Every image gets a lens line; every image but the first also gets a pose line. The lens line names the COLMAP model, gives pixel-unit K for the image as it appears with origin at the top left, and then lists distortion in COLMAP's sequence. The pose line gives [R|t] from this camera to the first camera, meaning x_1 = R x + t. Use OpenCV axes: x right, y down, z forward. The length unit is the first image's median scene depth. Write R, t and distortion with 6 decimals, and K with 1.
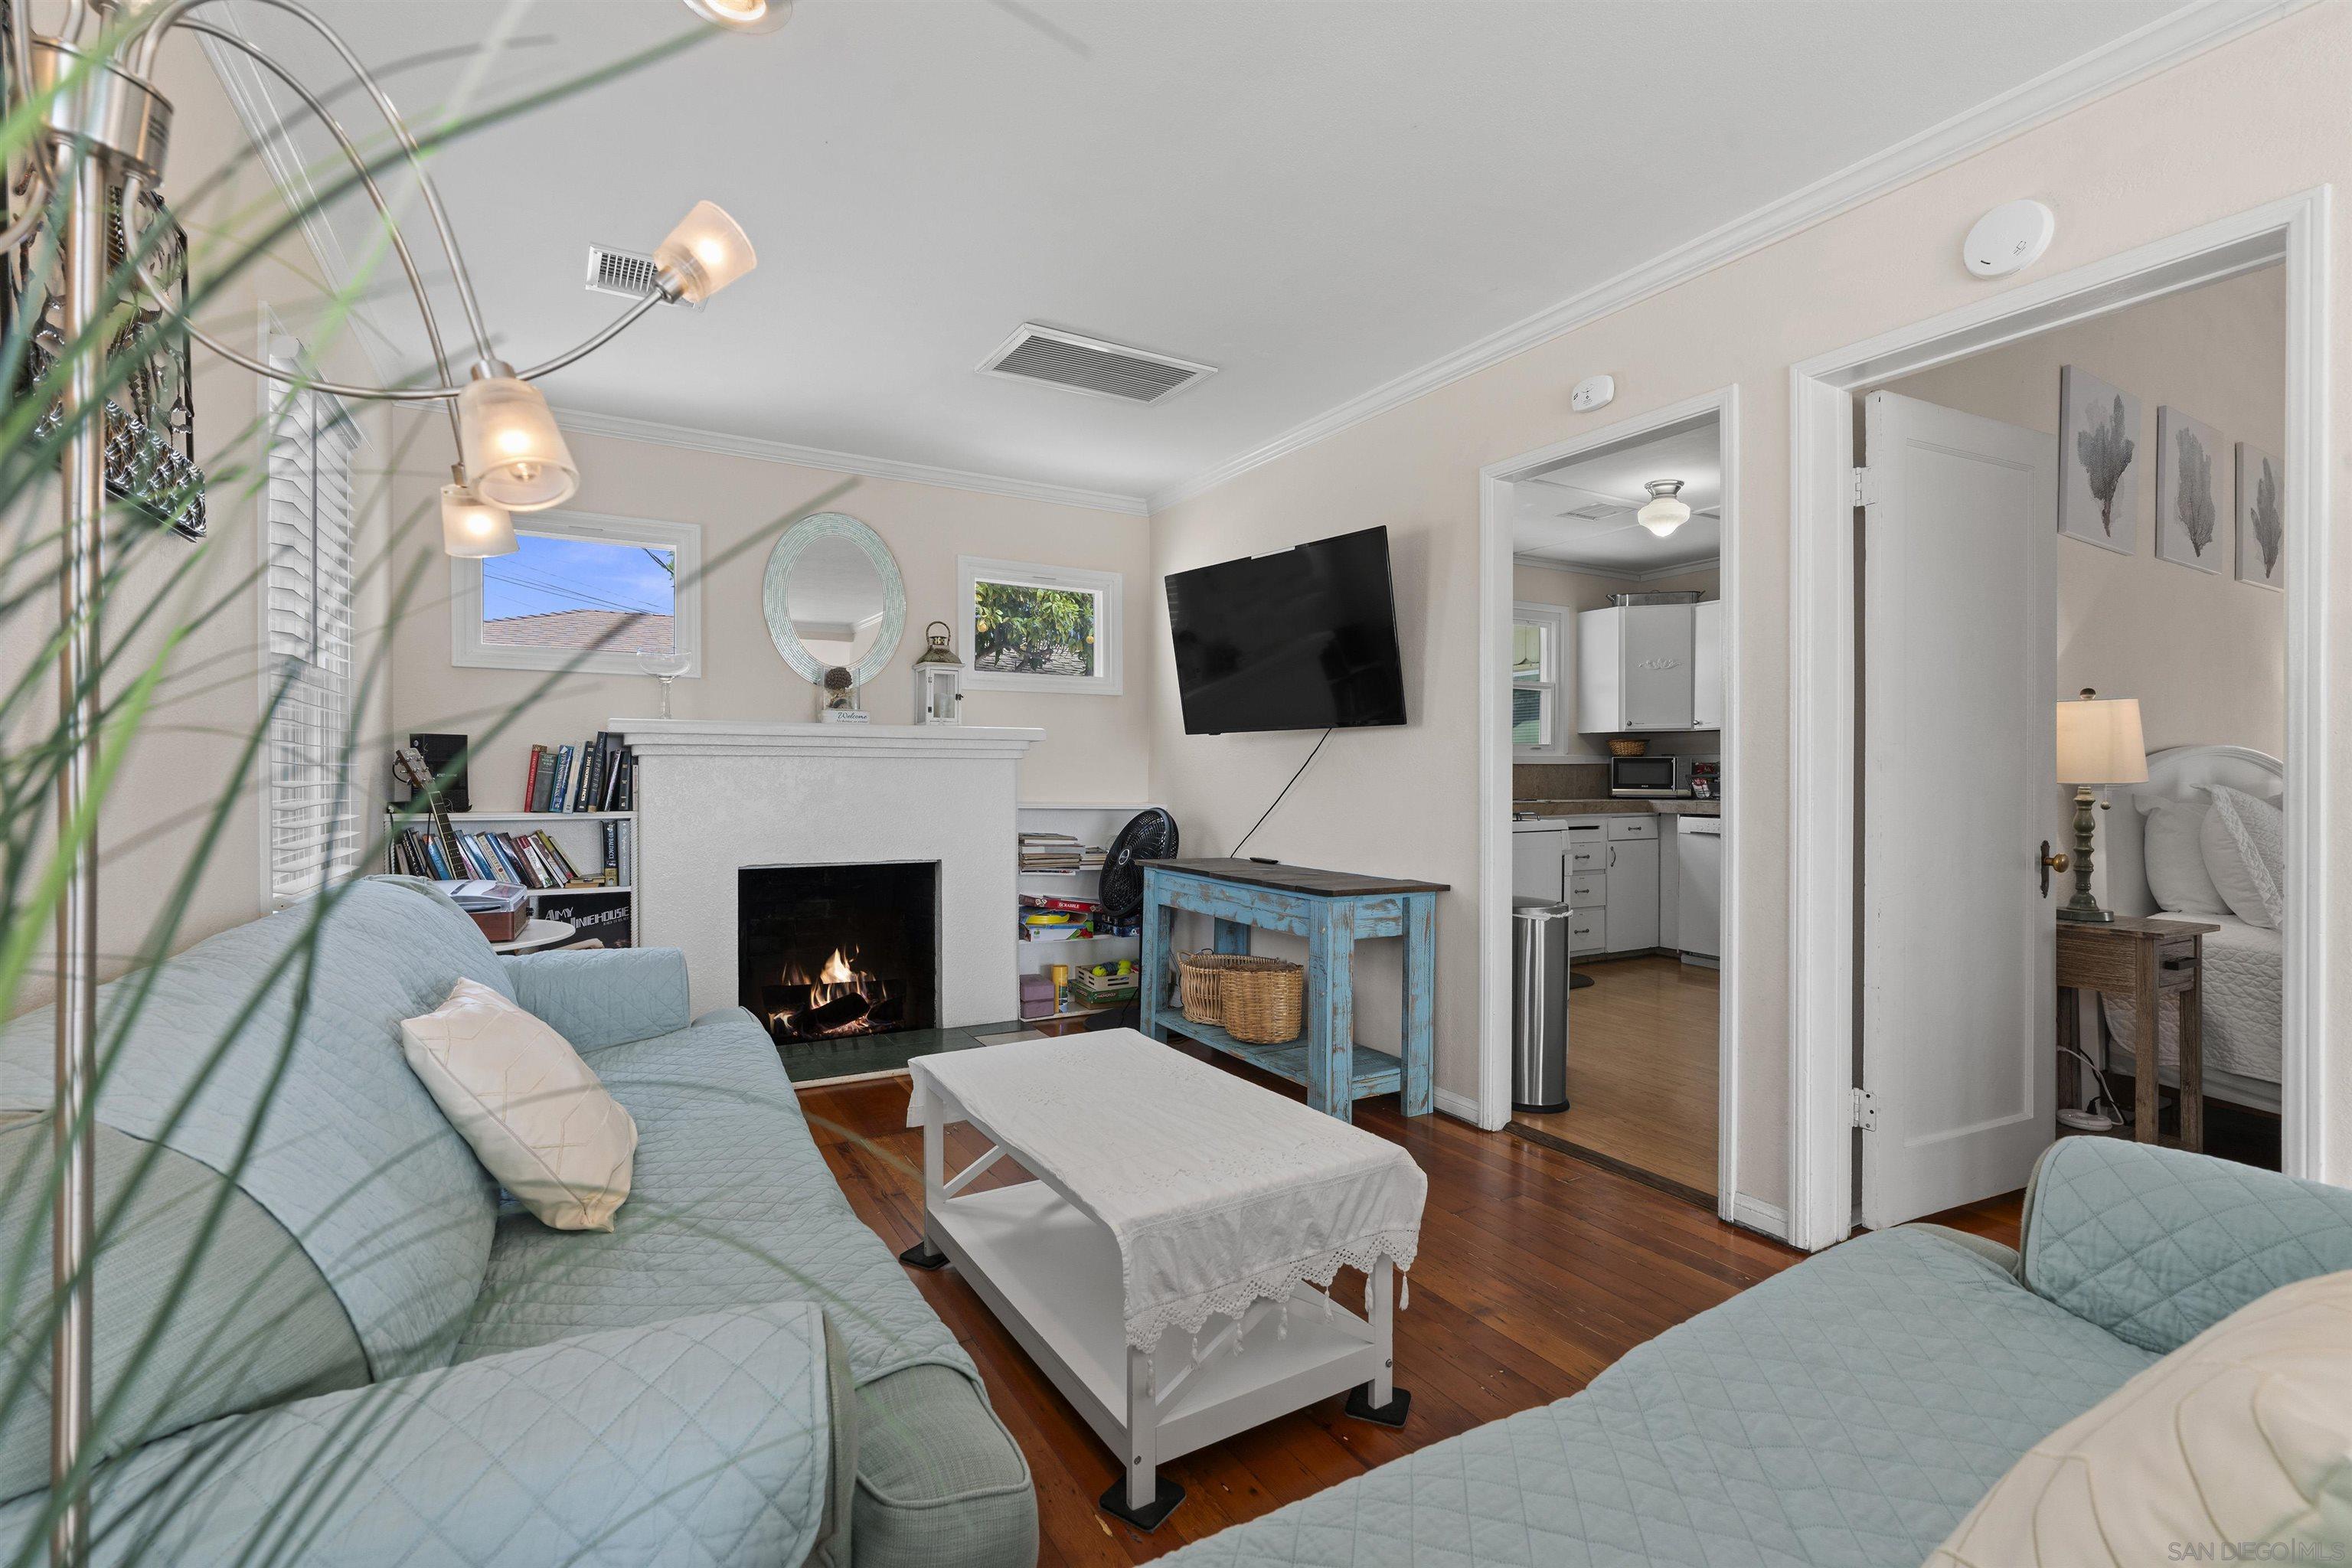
lens RADIAL K [[1073.7, 0, 1186.4], [0, 1073.7, 779.9], [0, 0, 1]] dist [0.003411, -0.000039]
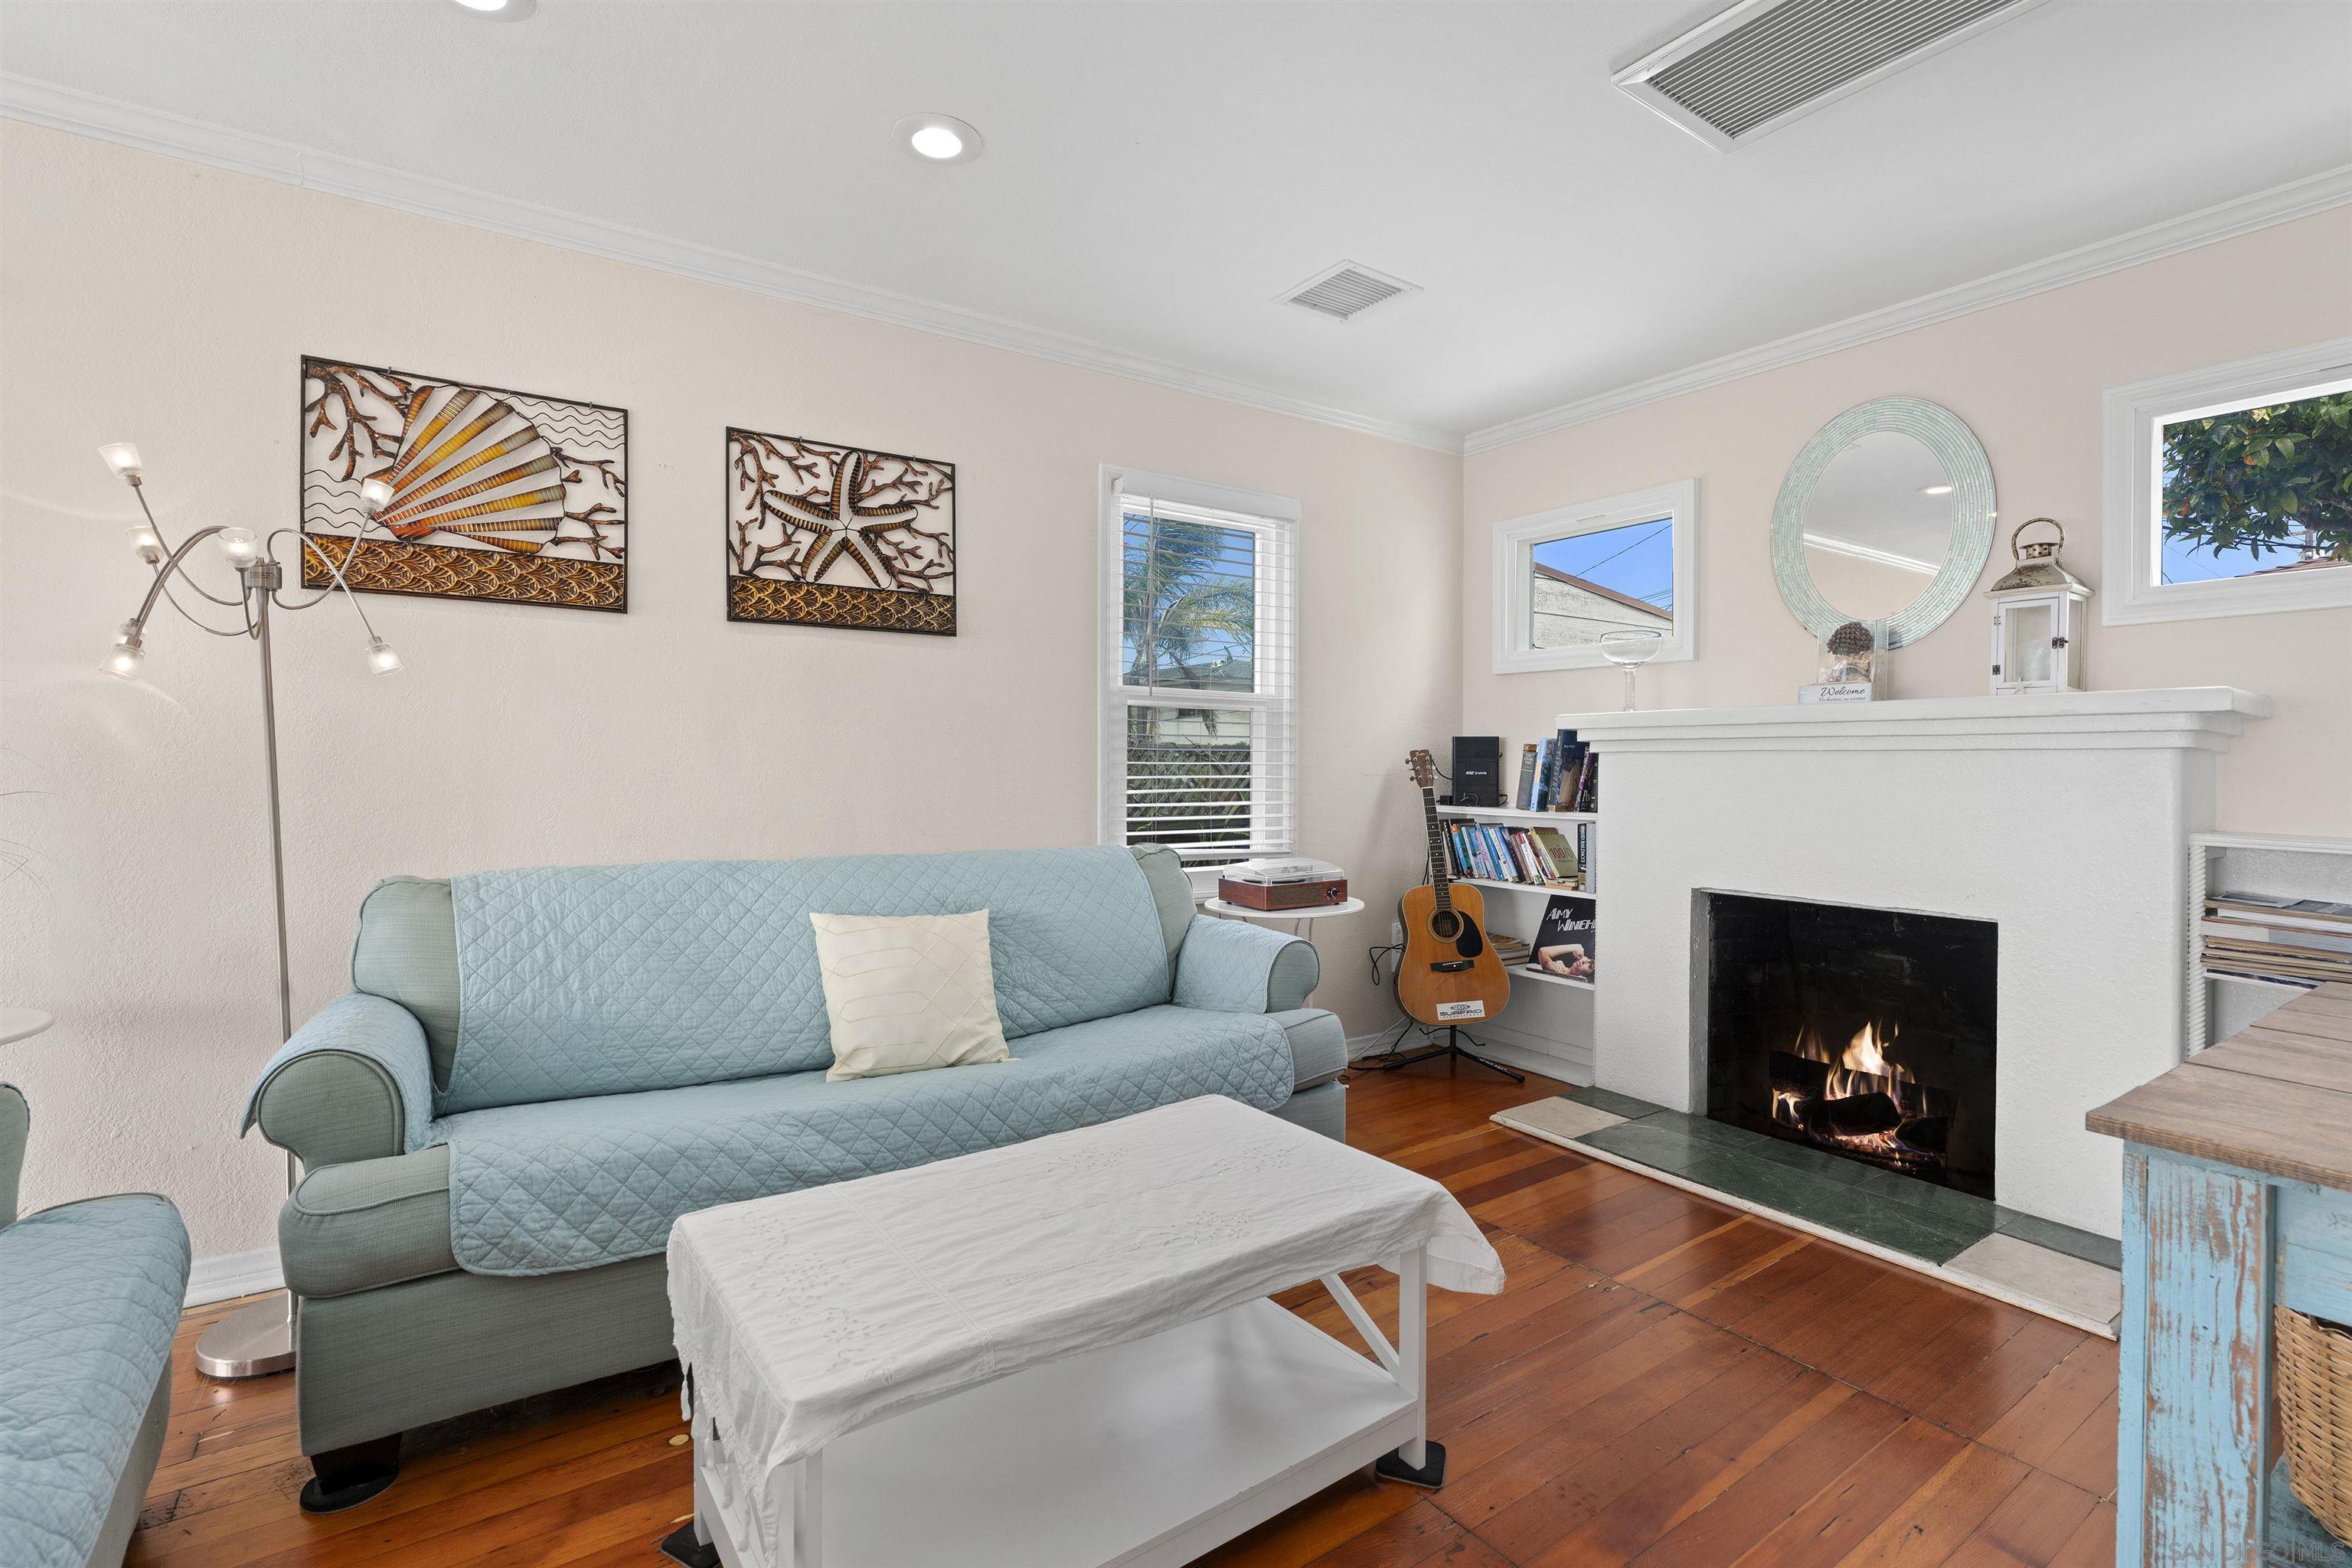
lens RADIAL K [[1074.7, 0, 1172.2], [0, 1074.7, 767.2], [0, 0, 1]] dist [-0.011452, 0.006048]
pose [[0.066236, 0.000307, -0.997804, 0.313818], [-0.011947, 0.999929, -0.000485, -0.004355], [0.997732, 0.011953, 0.066235, 0.461131]]
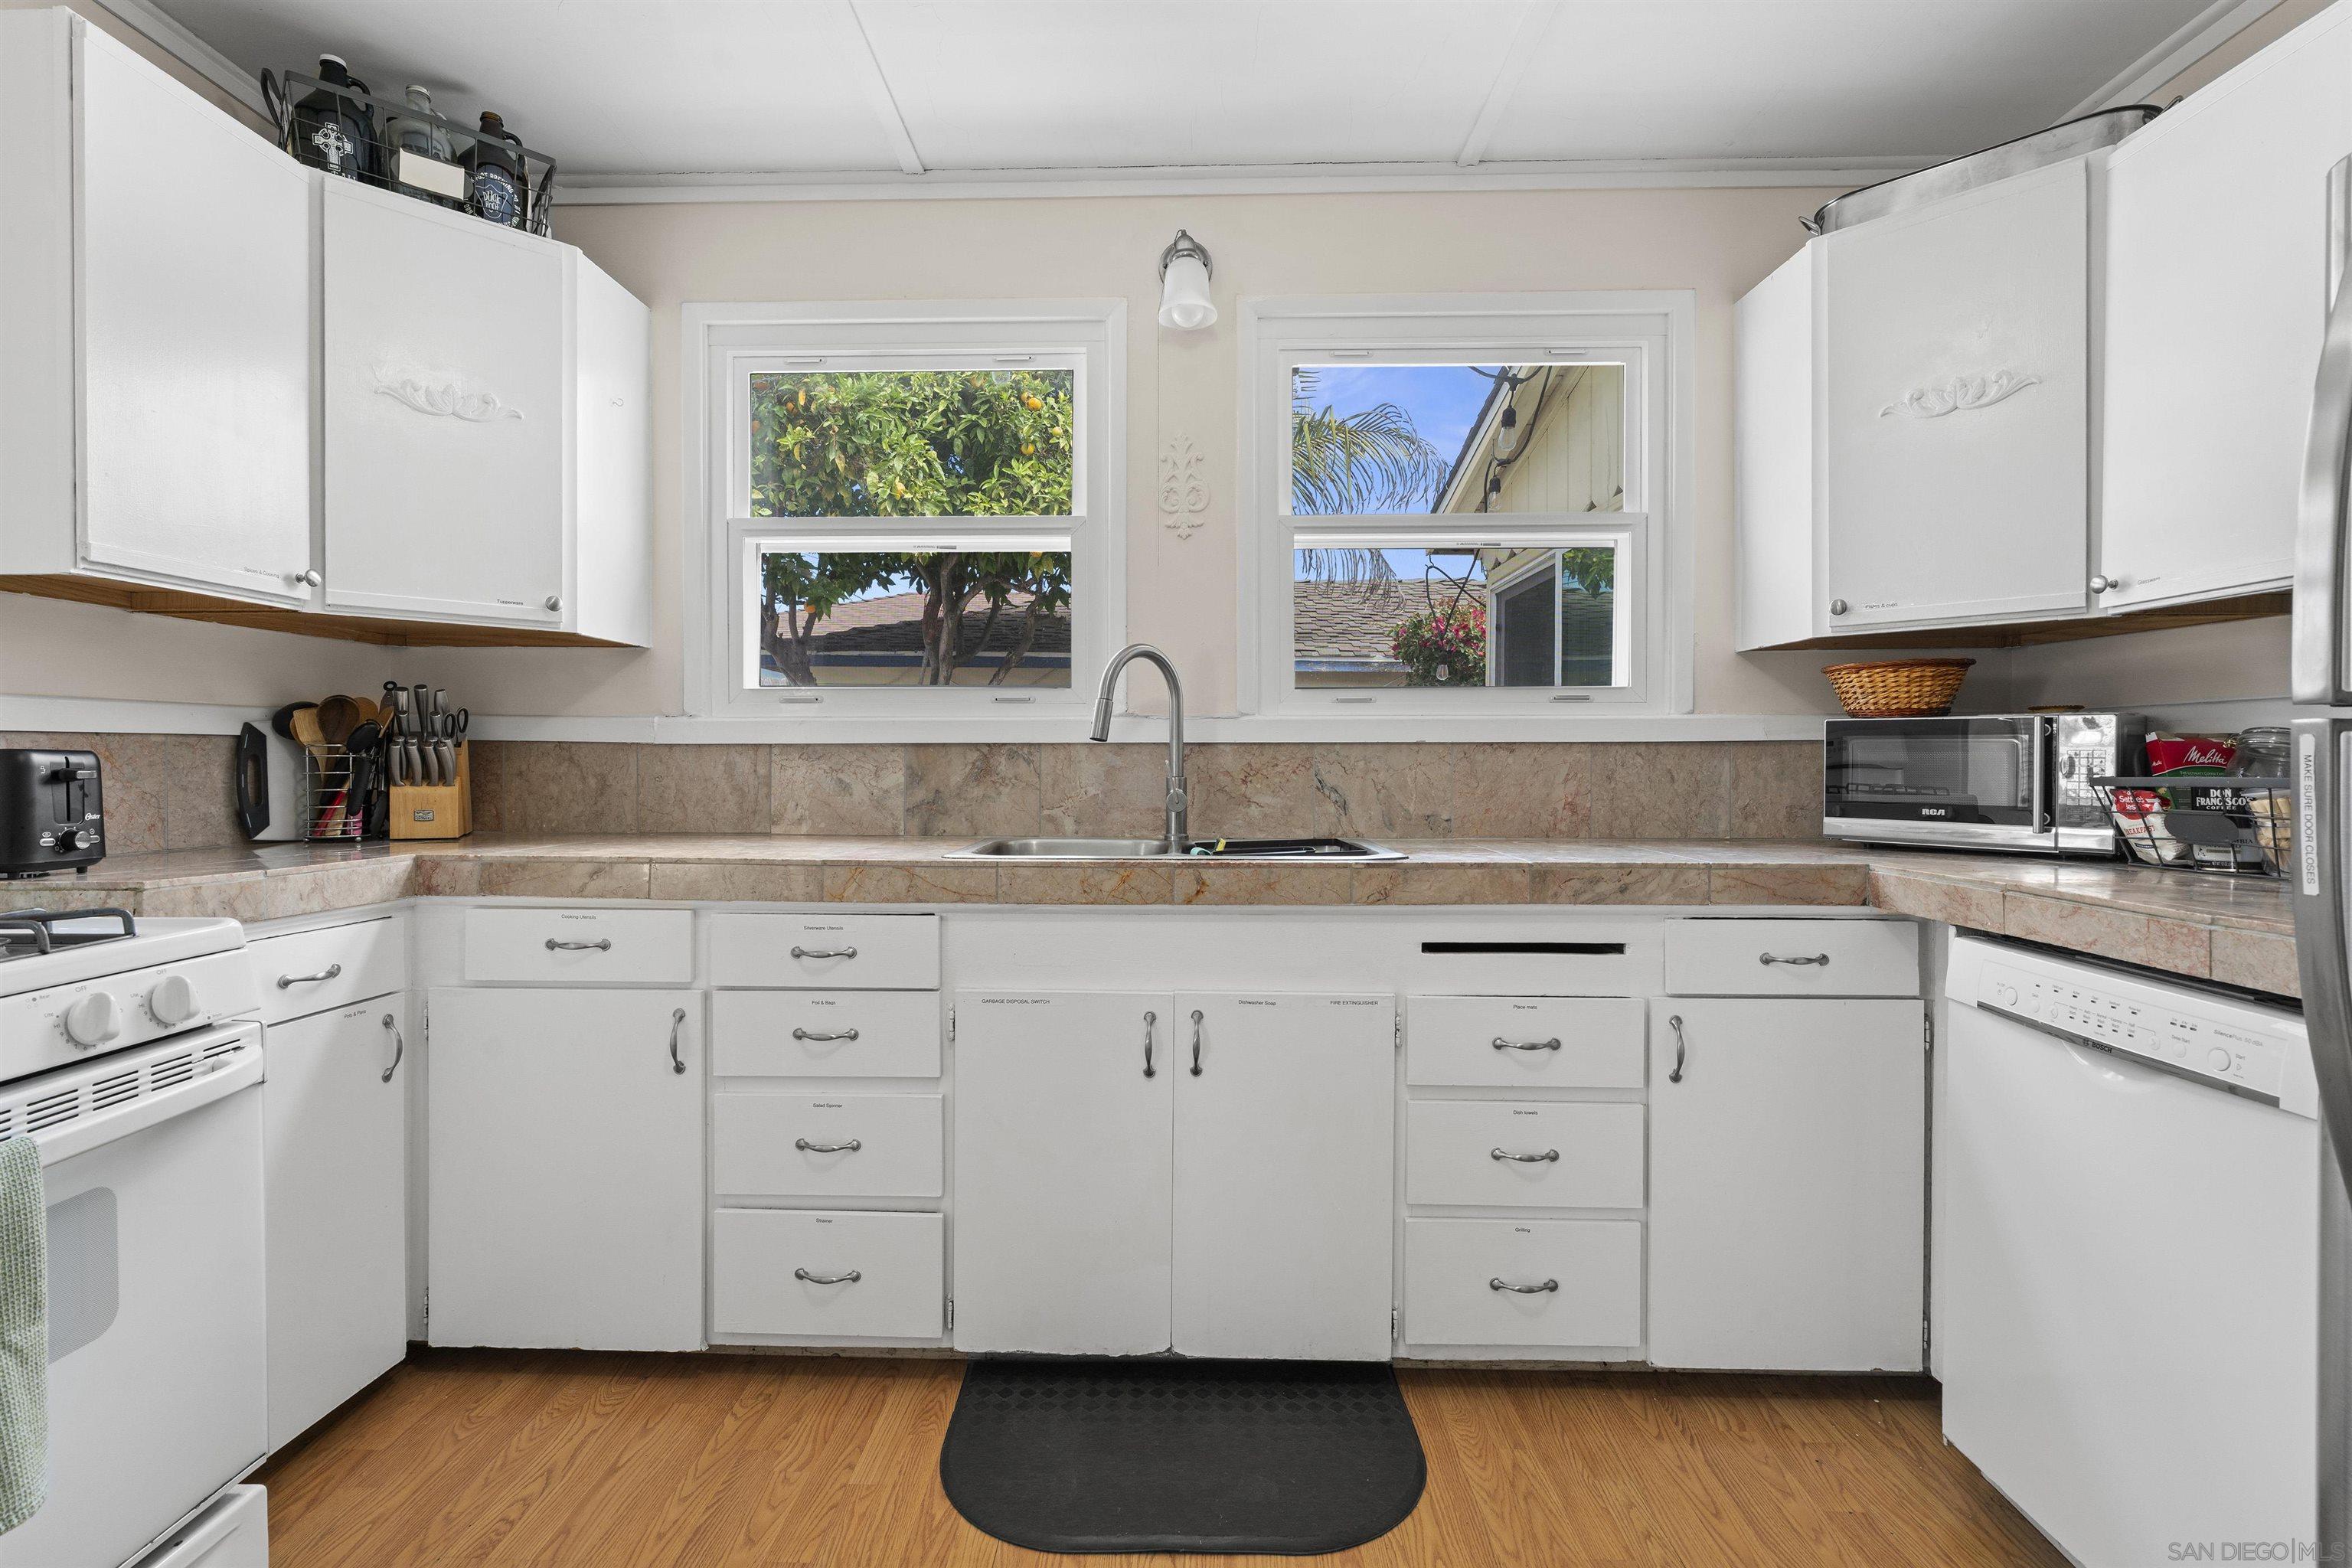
lens RADIAL K [[1074.7, 0, 1161.9], [0, 1074.7, 770.0], [0, 0, 1]] dist [-0.011452, 0.006048]
pose [[0.846288, 0.007528, -0.532672, 0.546321], [-0.002353, 0.999943, 0.010393, -0.011758], [0.532720, -0.007542, 0.846258, 0.846245]]
